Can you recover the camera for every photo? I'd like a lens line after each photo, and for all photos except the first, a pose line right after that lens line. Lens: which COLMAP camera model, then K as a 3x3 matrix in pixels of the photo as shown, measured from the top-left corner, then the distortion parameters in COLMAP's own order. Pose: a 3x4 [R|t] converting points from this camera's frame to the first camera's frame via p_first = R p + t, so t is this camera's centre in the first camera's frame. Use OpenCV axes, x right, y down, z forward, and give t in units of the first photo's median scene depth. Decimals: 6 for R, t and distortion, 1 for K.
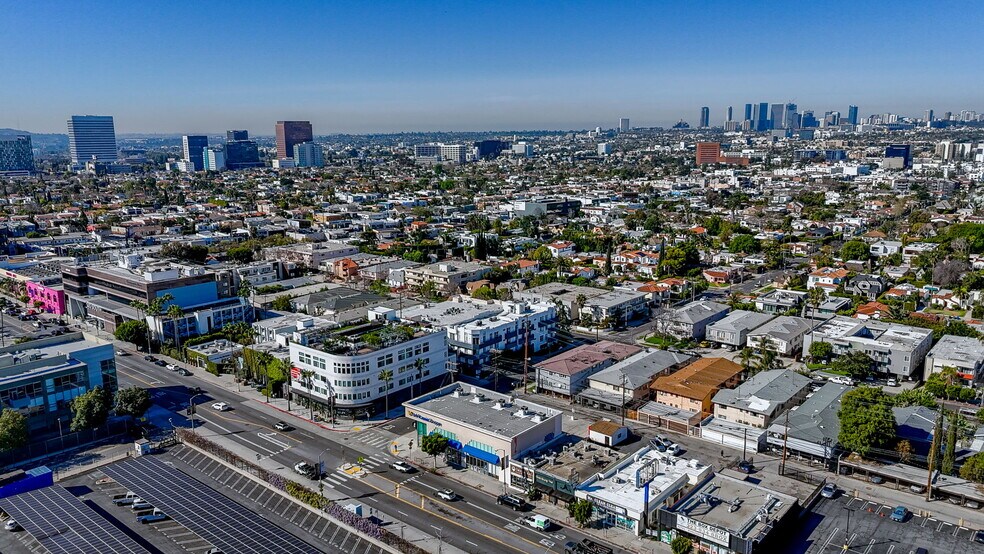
lens RADIAL K [[731.7, 0, 491.0], [0, 731.7, 276.2], [0, 0, 1]] dist [0.078284, -0.059793]
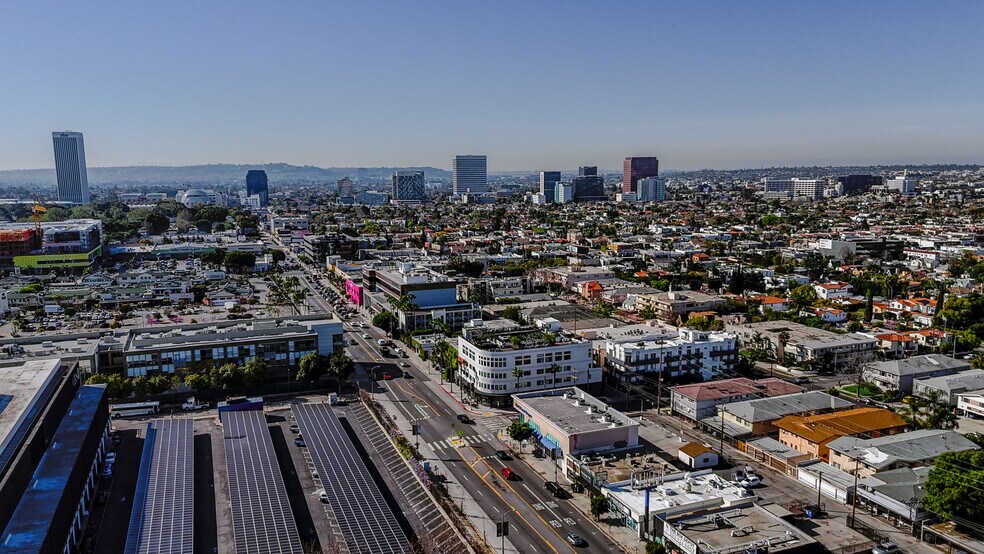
lens RADIAL K [[731.7, 0, 490.0], [0, 731.7, 270.2], [0, 0, 1]] dist [0.078284, -0.059793]
pose [[0.882373, 0.065375, -0.465988, 0.273851], [-0.091113, 0.995297, -0.032895, 0.014161], [0.461646, 0.071483, 0.884180, -0.034386]]
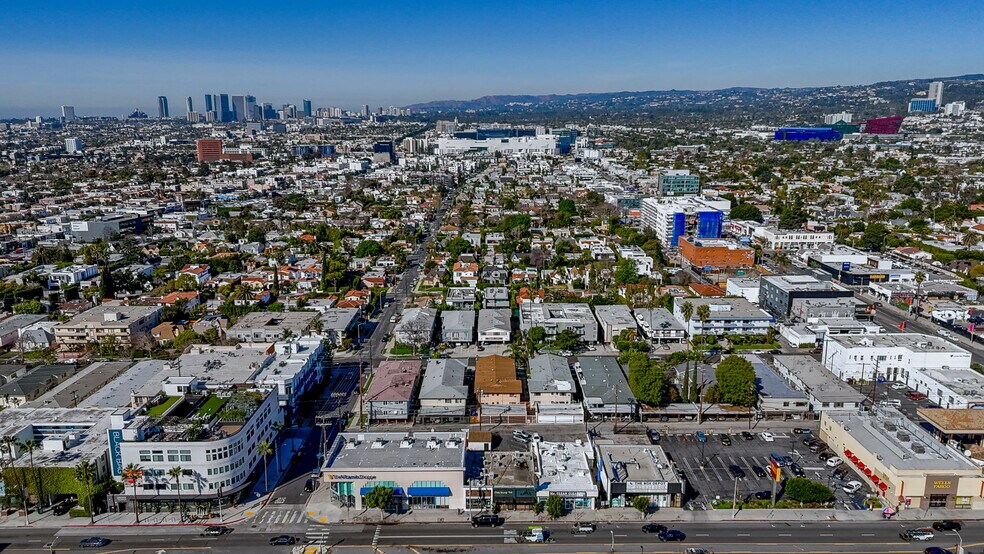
lens RADIAL K [[731.7, 0, 487.6], [0, 731.7, 279.4], [0, 0, 1]] dist [0.078284, -0.059793]
pose [[0.768280, -0.135670, 0.625571, -0.387364], [0.124038, 0.990311, 0.062438, -0.079726], [-0.627981, 0.029625, 0.777665, 0.070432]]
